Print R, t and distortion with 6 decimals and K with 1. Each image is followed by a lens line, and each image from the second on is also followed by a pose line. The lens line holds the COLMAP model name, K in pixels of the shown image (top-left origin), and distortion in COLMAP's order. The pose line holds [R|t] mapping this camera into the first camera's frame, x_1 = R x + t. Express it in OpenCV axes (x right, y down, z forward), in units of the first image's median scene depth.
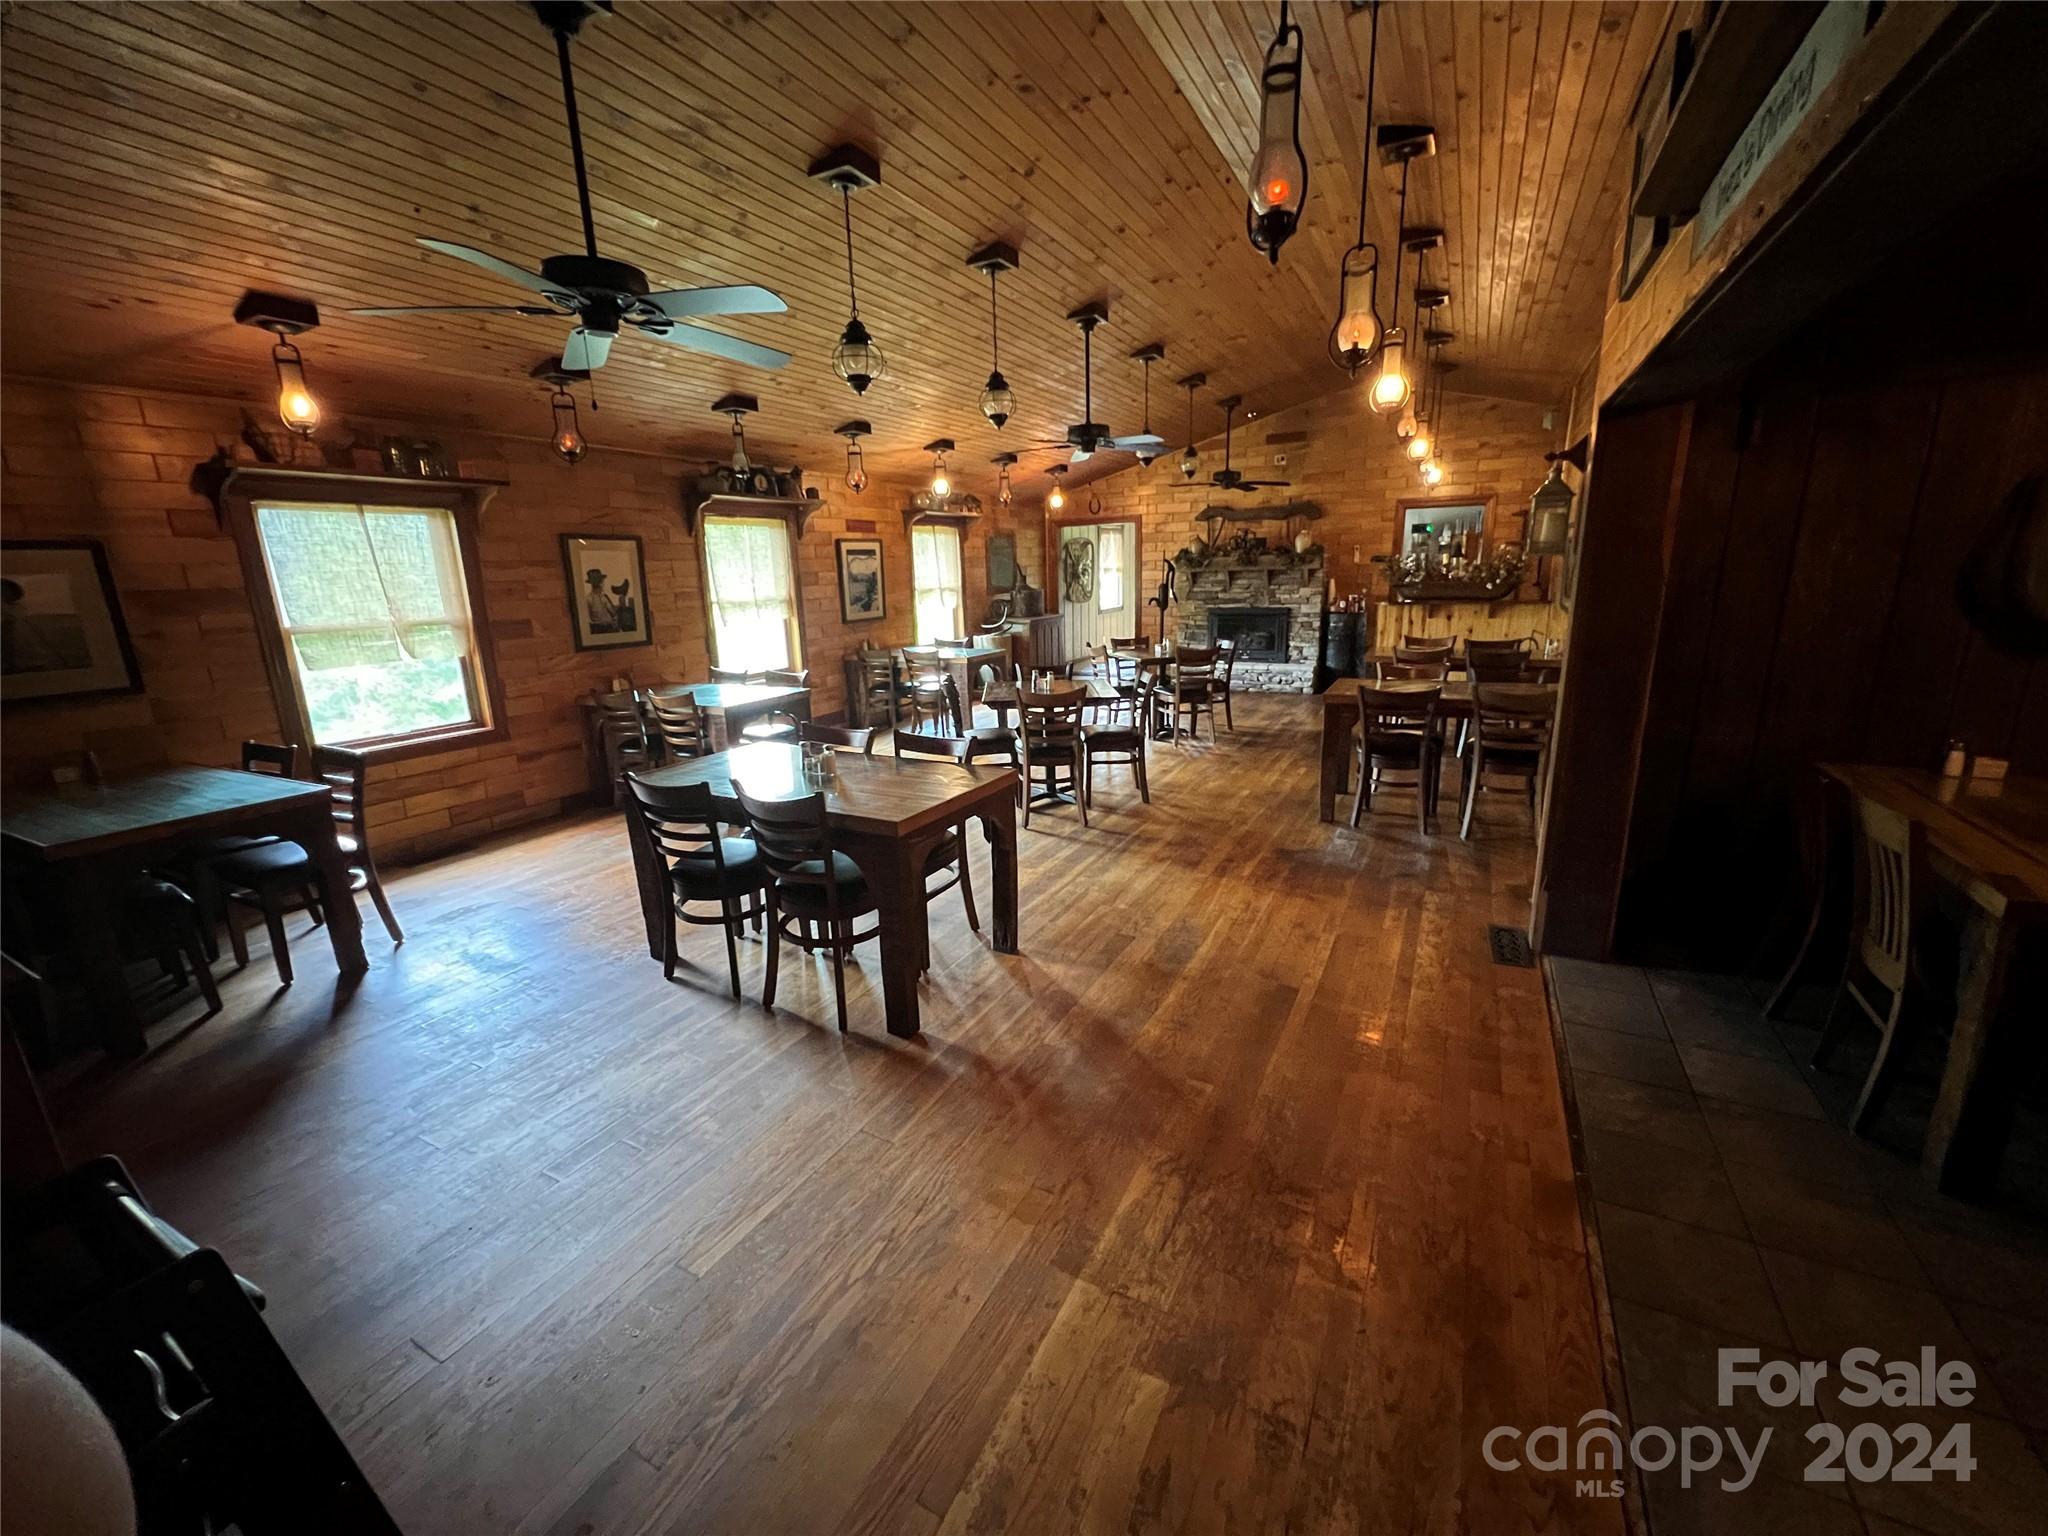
lens RADIAL K [[817.2, 0, 1024.0], [0, 817.2, 768.0], [0, 0, 1]] dist [-0.002407, 0.000032]
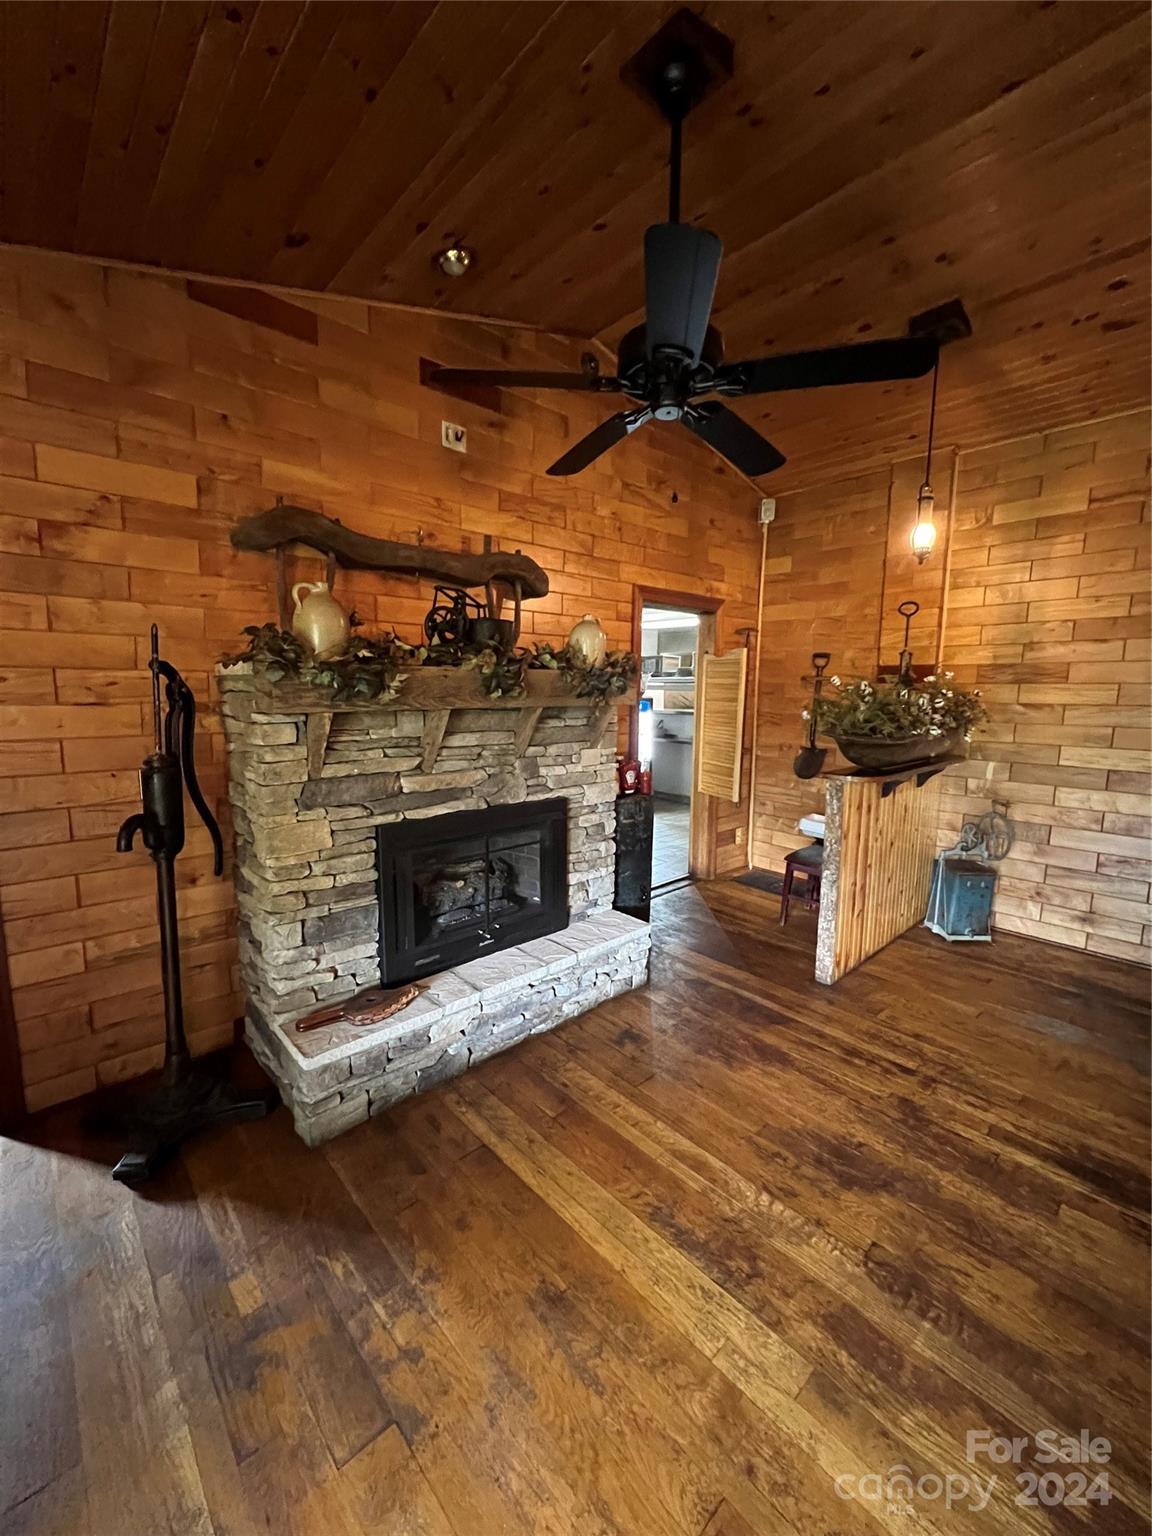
lens RADIAL K [[613.1, 0, 576.0], [0, 613.1, 768.0], [0, 0, 1]] dist [-0.000072, 0.000119]
pose [[0.334534, -0.092622, 0.937821, 0.038763], [0.207429, 0.977989, 0.022596, -0.215051], [-0.919272, 0.186972, 0.346383, 0.880220]]
